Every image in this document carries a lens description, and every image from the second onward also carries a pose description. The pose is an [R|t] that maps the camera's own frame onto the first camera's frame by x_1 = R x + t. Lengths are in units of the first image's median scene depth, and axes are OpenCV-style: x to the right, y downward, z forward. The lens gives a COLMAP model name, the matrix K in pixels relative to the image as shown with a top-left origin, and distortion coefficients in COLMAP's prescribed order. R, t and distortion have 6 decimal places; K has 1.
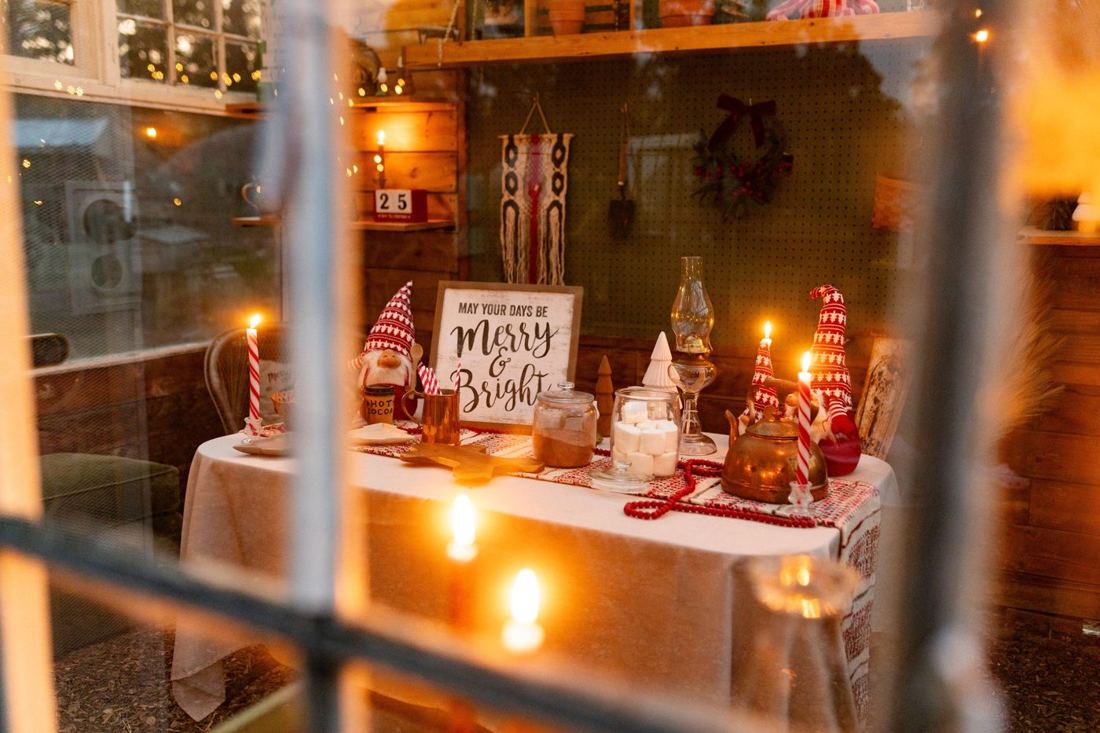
lens RADIAL K [[1044.8, 0, 550.0], [0, 1044.8, 366.5], [0, 0, 1]] dist [-0.003796, 0.016765]
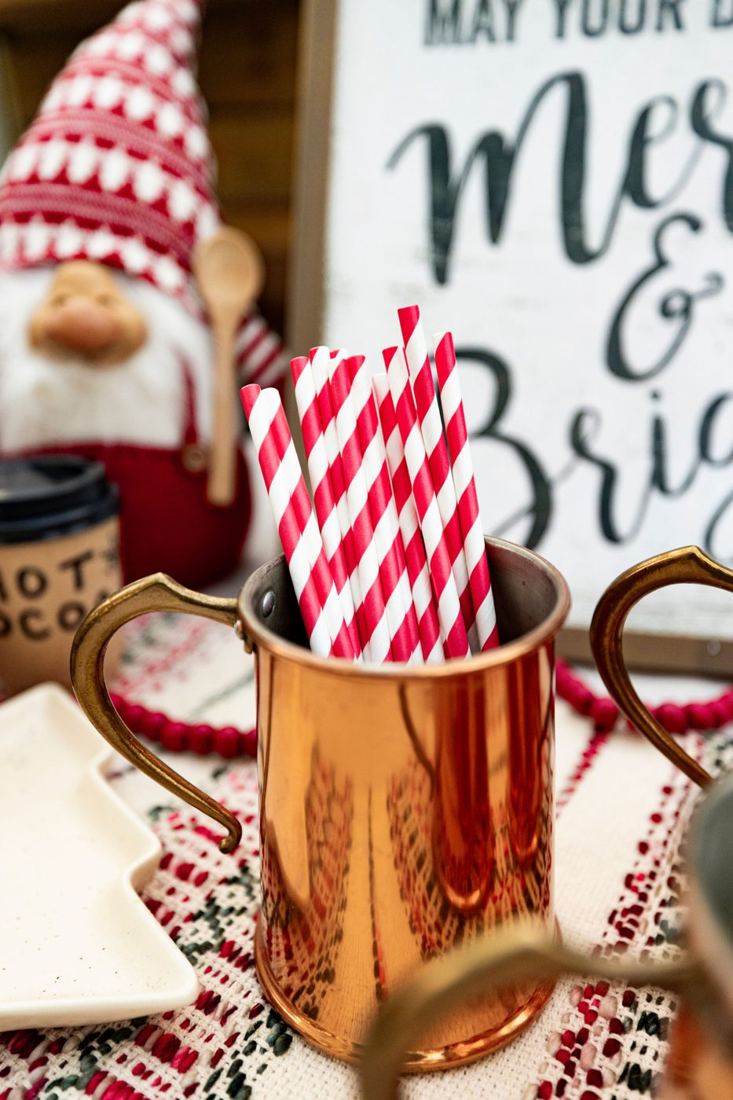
lens RADIAL K [[902.3, 0, 371.4], [0, 902.3, 563.9], [0, 0, 1]] dist [0.007973, 0.007744]
pose [[0.997940, -0.041479, -0.048948, -0.094055], [0.052853, 0.963981, 0.260668, -0.003479], [0.036372, -0.262718, 0.964187, 0.825095]]
